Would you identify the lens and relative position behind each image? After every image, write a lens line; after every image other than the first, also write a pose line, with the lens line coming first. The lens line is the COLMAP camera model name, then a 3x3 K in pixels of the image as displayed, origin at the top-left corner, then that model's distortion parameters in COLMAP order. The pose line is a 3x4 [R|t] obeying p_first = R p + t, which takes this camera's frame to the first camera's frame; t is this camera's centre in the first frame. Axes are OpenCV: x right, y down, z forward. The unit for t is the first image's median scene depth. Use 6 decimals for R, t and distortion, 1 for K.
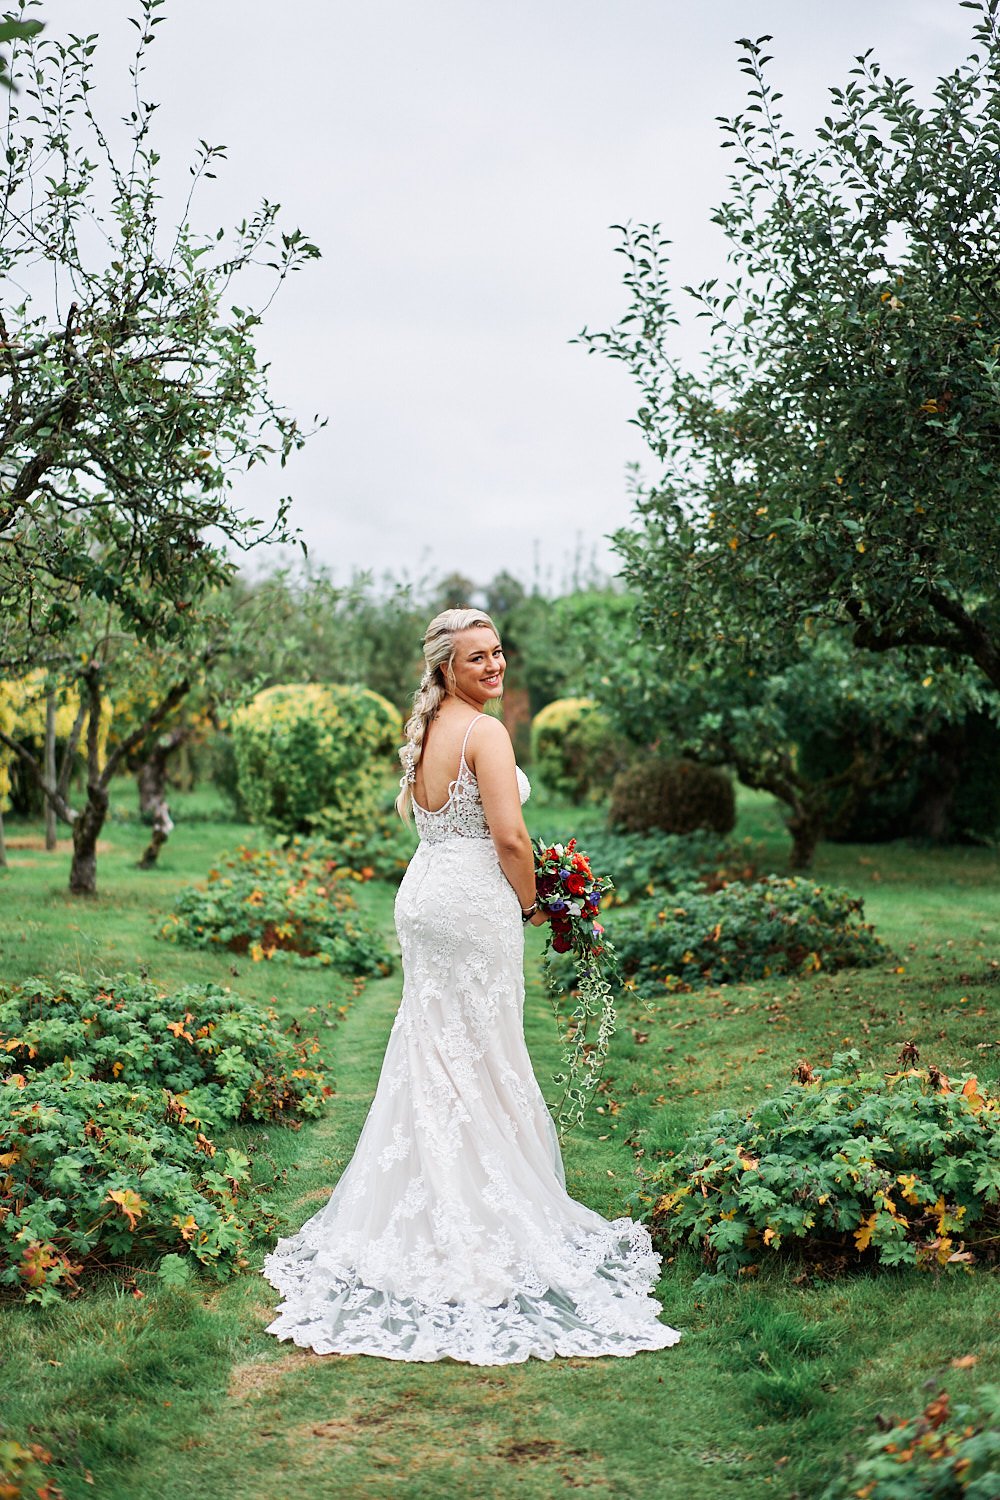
lens RADIAL K [[2371.1, 0, 500.0], [0, 2371.1, 750.0], [0, 0, 1]] dist [0.130234, -0.904424]
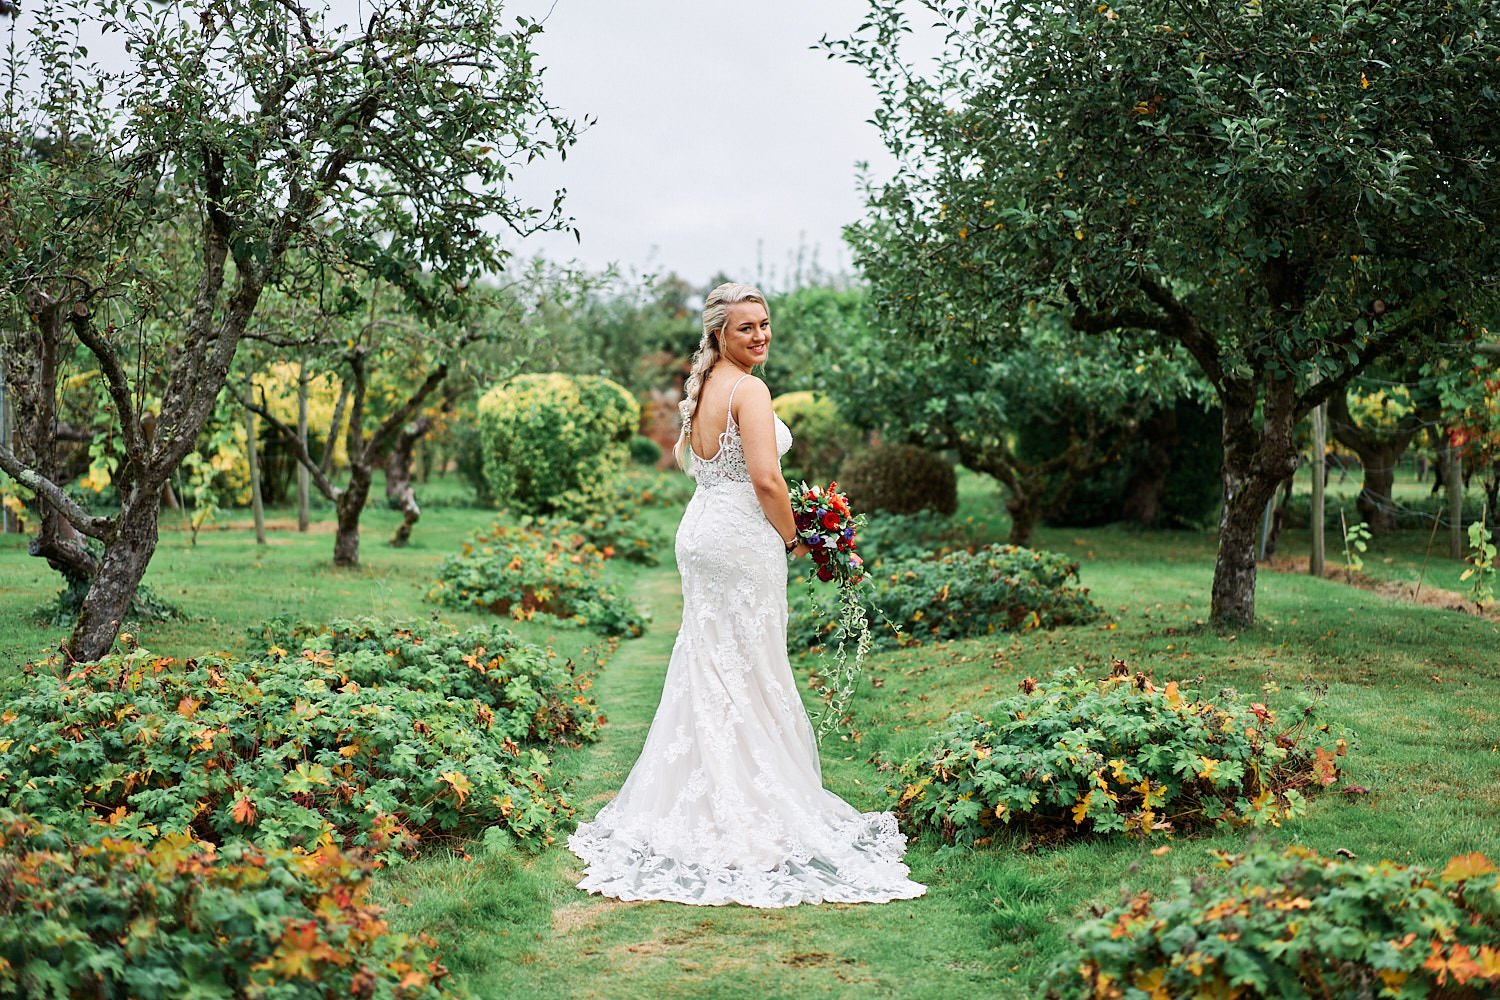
lens RADIAL K [[2371.1, 0, 736.2], [0, 2371.1, 488.9], [0, 0, 1]] dist [0.130234, -0.904424]
pose [[0.999958, 0.001718, 0.009054, -0.017732], [-0.001853, 0.999887, 0.014930, 0.016470], [-0.009027, -0.014946, 0.999848, -0.108158]]
